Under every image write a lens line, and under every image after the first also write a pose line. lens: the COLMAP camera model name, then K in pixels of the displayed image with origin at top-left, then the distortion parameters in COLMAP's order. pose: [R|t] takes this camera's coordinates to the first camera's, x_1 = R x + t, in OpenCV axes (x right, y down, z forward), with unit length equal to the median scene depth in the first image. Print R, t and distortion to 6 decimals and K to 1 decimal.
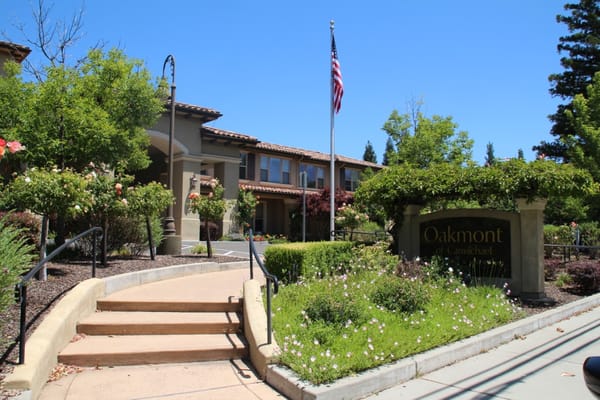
lens RADIAL K [[494.2, 0, 300.0], [0, 494.2, 200.0], [0, 0, 1]] dist [-0.174372, 0.121320]
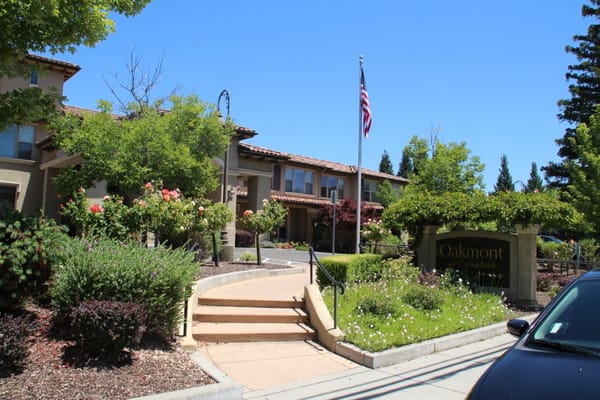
lens RADIAL K [[494.2, 0, 300.0], [0, 494.2, 200.0], [0, 0, 1]] dist [-0.174372, 0.121320]
pose [[0.999365, 0.022538, -0.027600, -0.050360], [-0.022784, 0.999703, -0.008613, -0.028835], [0.027398, 0.009237, 0.999582, -0.177509]]
